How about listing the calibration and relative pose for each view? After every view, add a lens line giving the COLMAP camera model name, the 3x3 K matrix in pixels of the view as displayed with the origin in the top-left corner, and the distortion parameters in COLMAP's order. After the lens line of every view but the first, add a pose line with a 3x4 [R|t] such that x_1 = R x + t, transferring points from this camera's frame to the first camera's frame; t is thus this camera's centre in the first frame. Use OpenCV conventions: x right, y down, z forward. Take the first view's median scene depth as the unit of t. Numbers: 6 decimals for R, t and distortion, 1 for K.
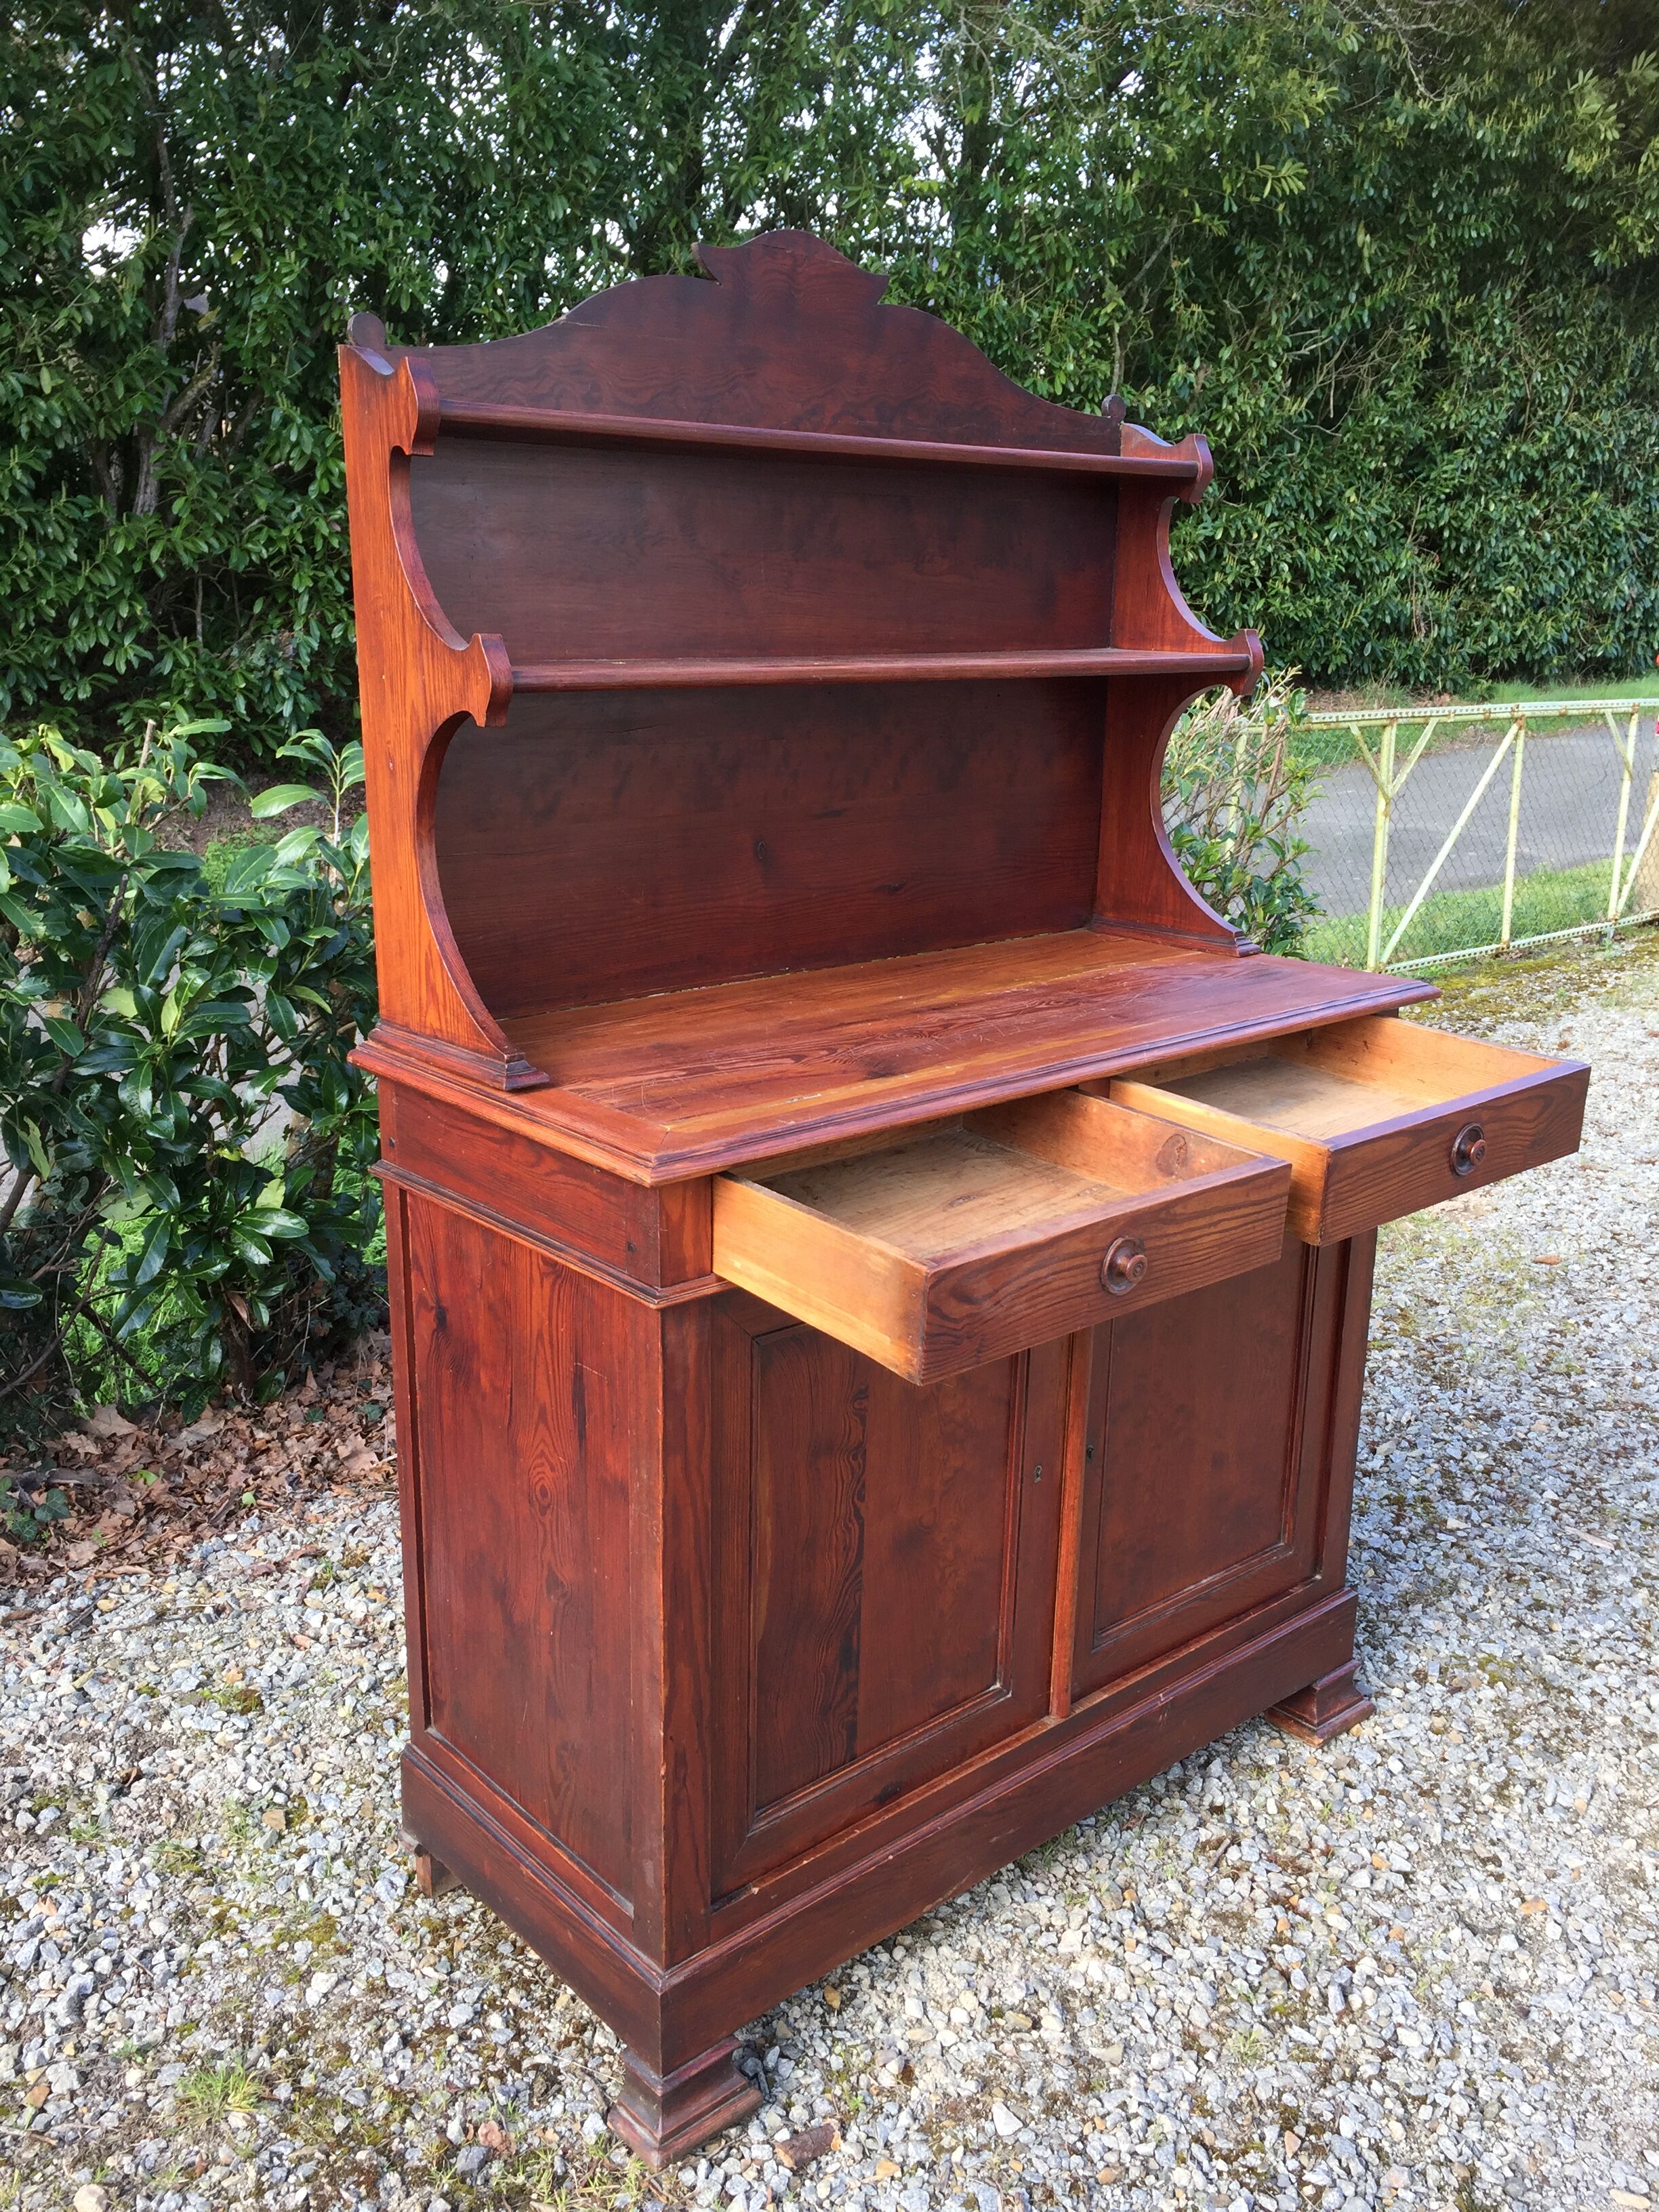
lens RADIAL K [[1894.7, 0, 842.2], [0, 1894.7, 1112.8], [0, 0, 1]] dist [0.078589, -0.098799]
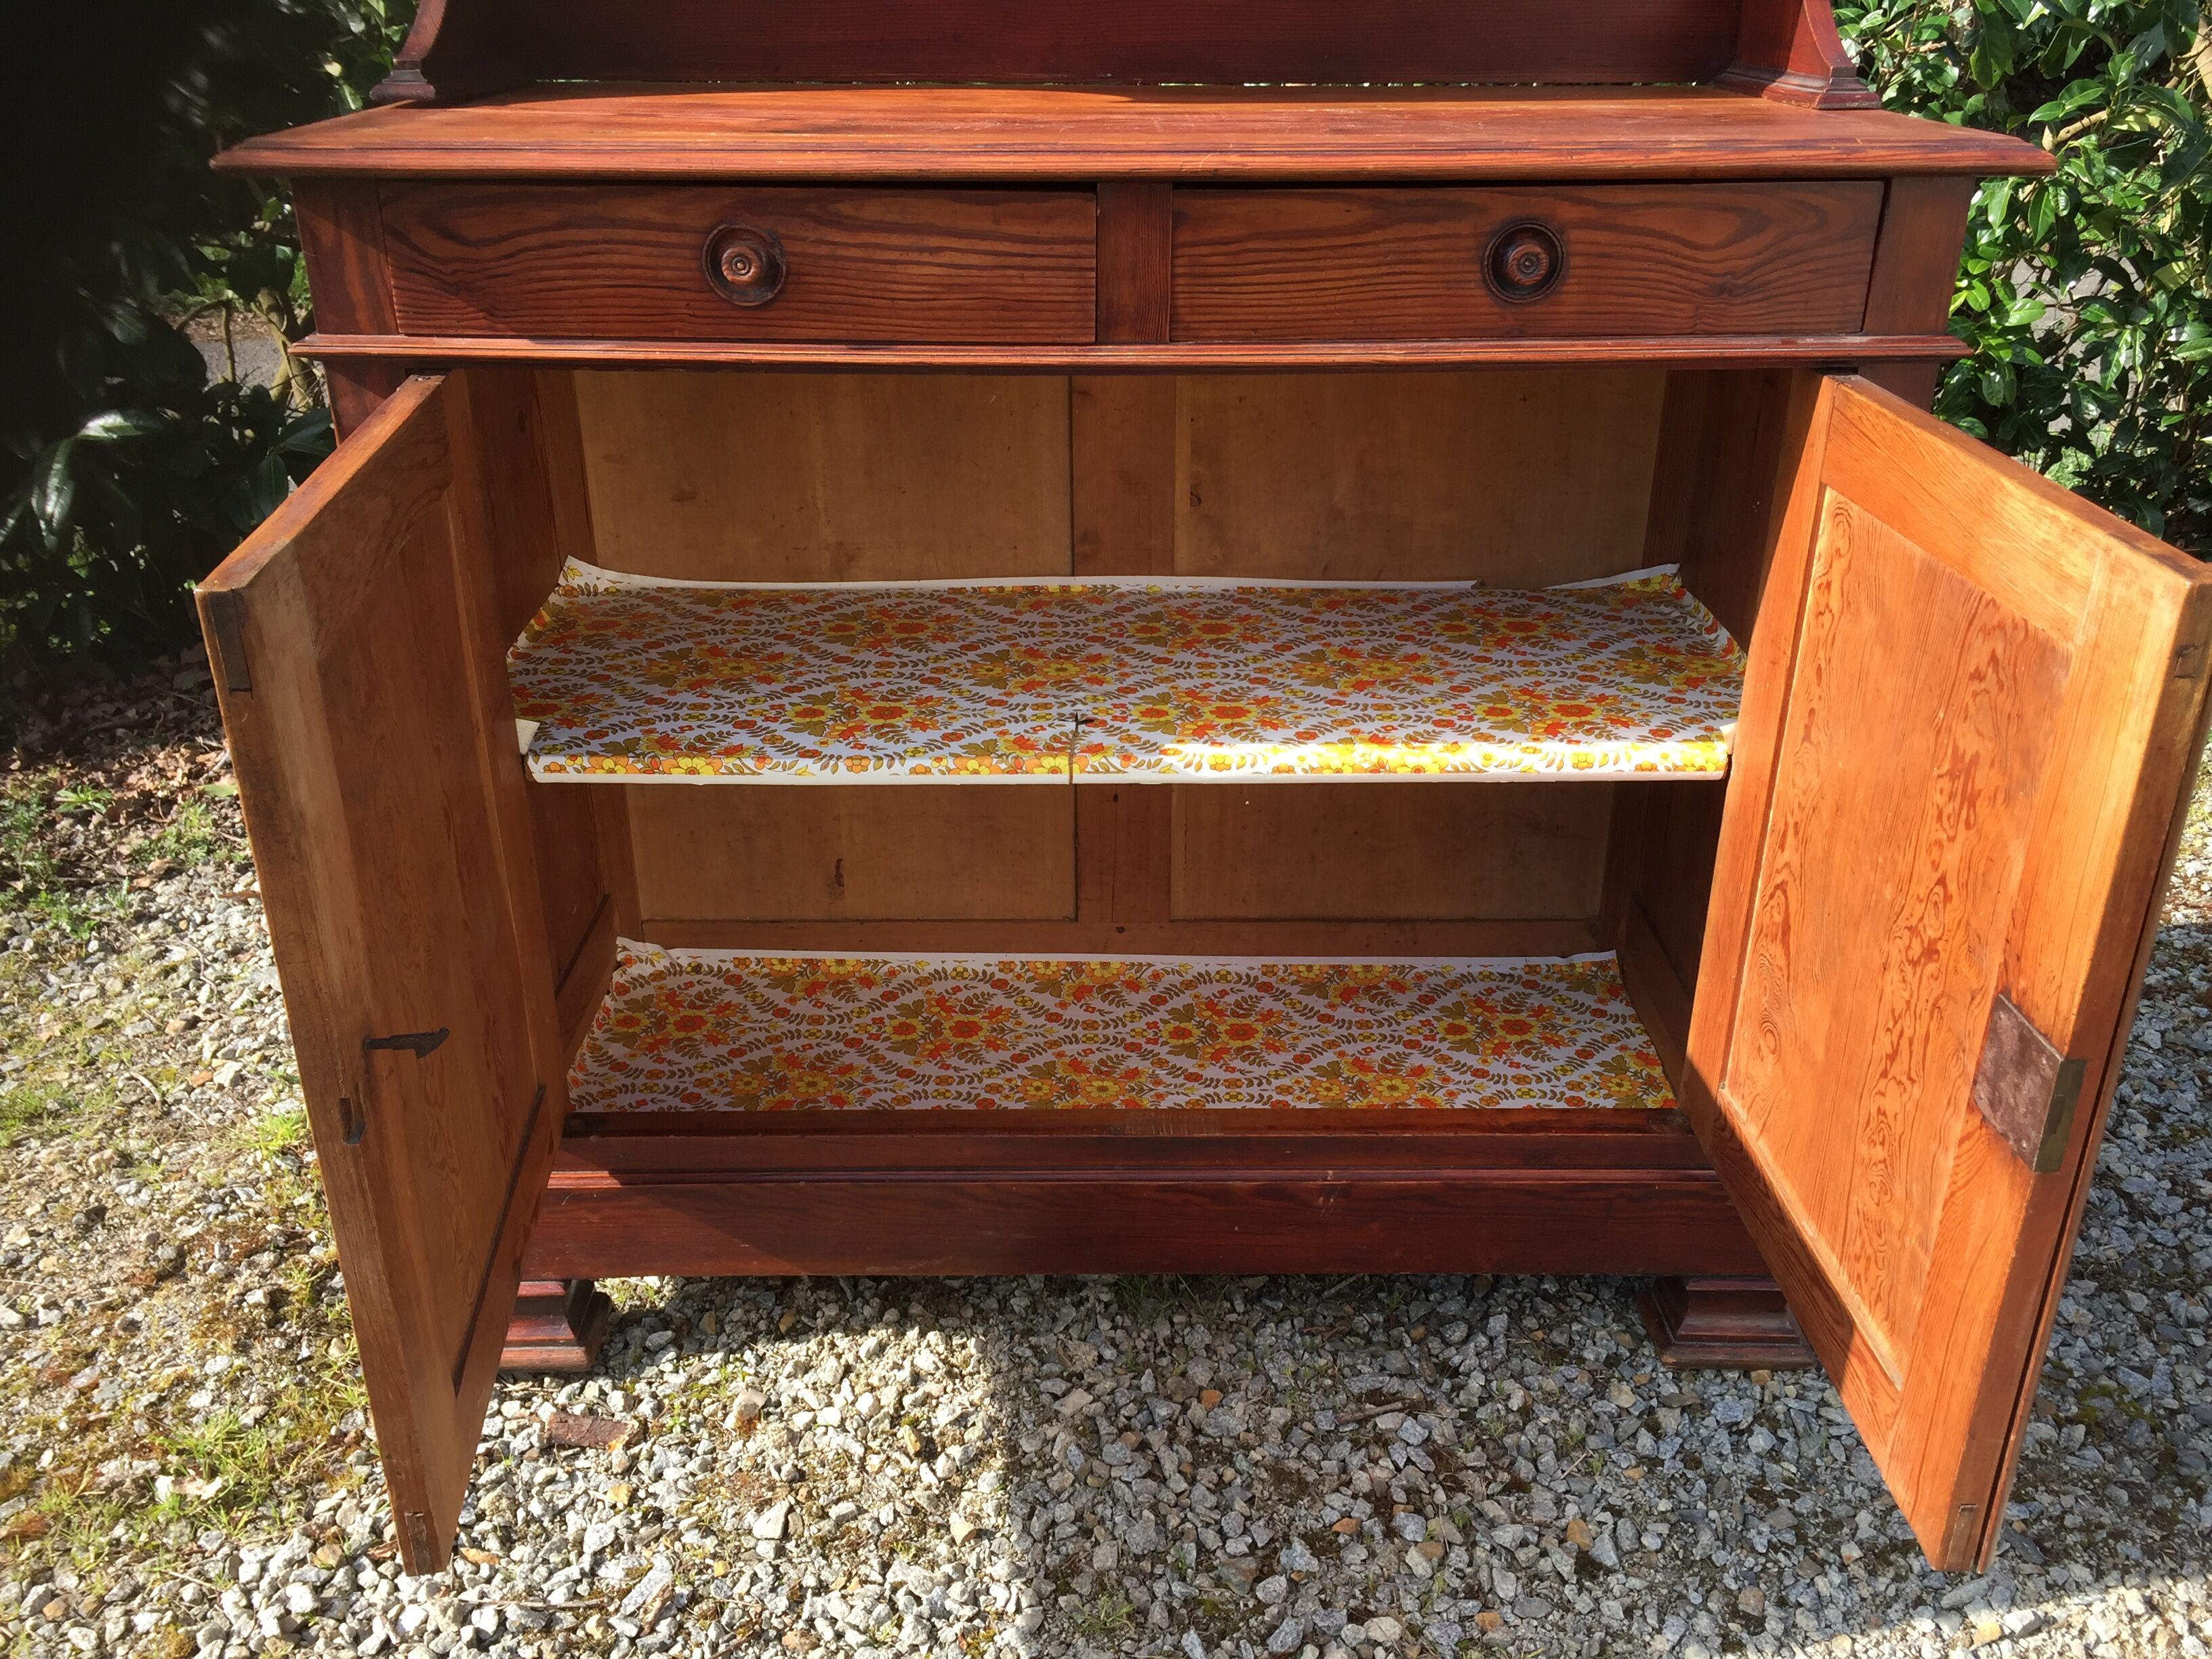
lens RADIAL K [[1894.7, 0, 1114.4], [0, 1894.7, 821.0], [0, 0, 1]] dist [0.078589, -0.098799]
pose [[0.757302, 0.262197, -0.598119, 0.505983], [-0.167197, 0.963182, 0.210535, 0.046874], [0.631299, -0.059435, 0.773259, 0.424921]]
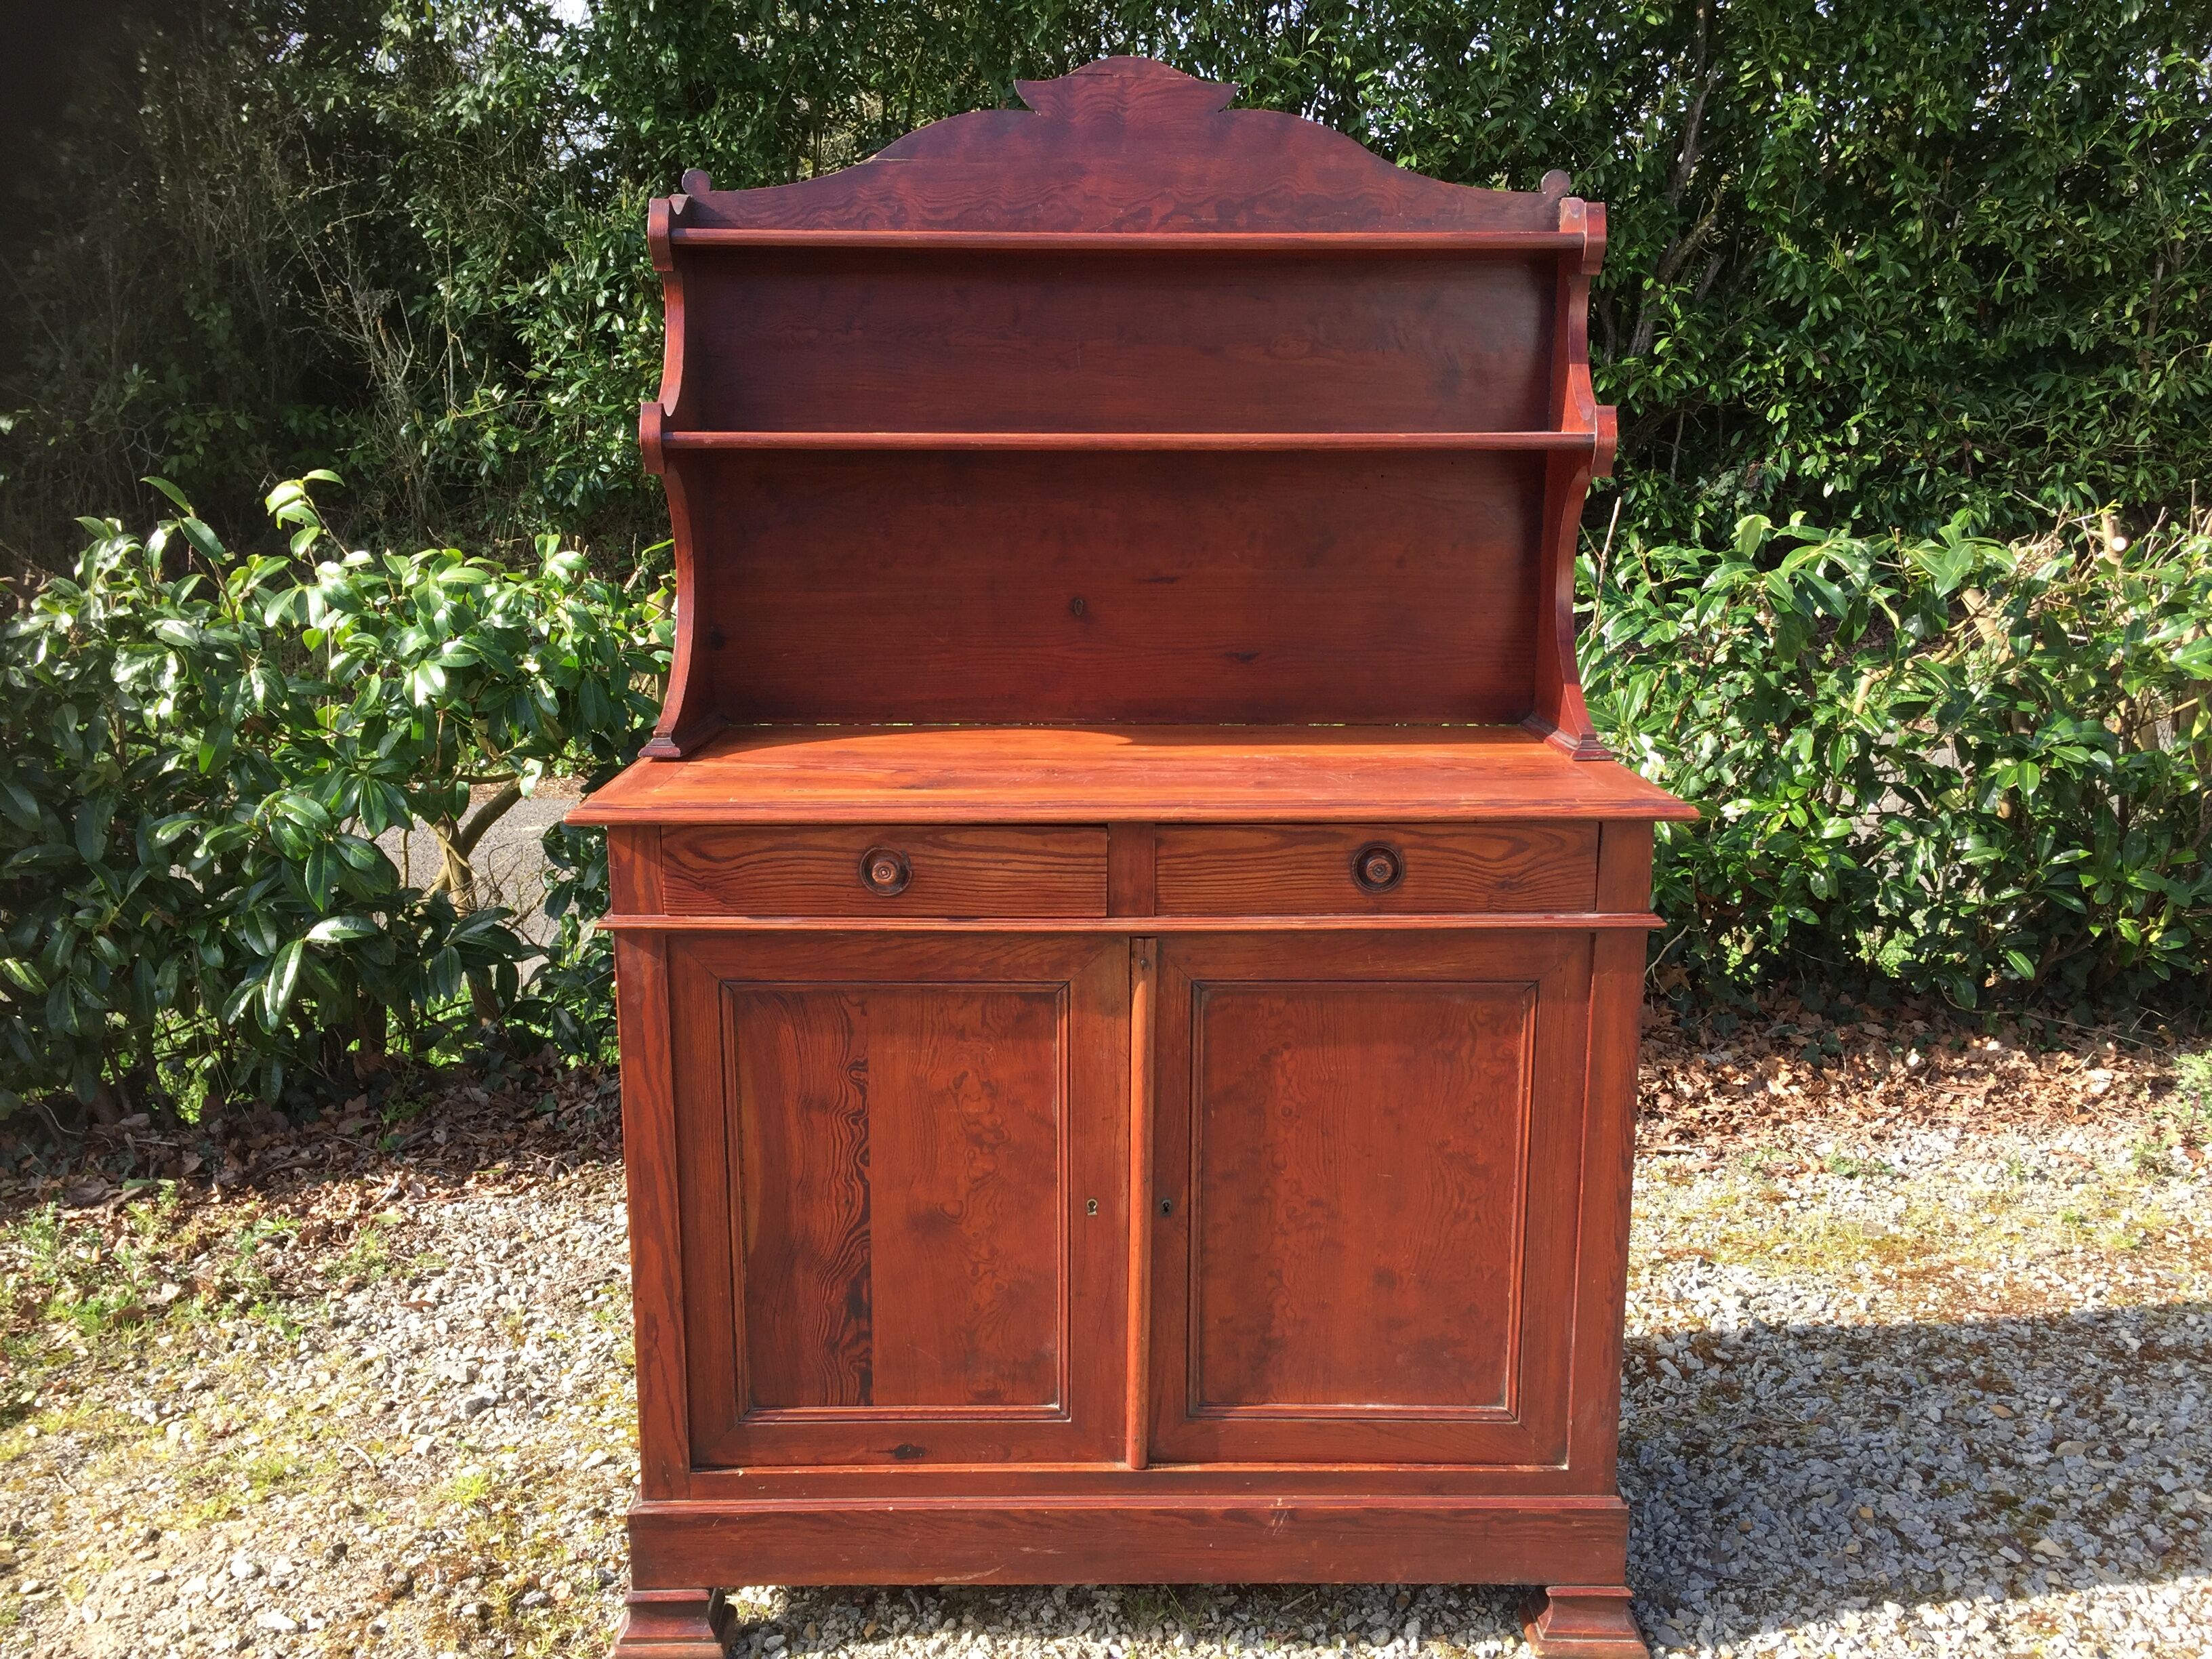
lens RADIAL K [[1894.7, 0, 1114.8], [0, 1894.7, 815.5], [0, 0, 1]] dist [0.078589, -0.098799]
pose [[0.758549, 0.120356, -0.640404, 0.695409], [-0.164875, 0.986264, -0.009935, -0.010624], [0.630412, 0.113123, 0.767974, 0.177346]]
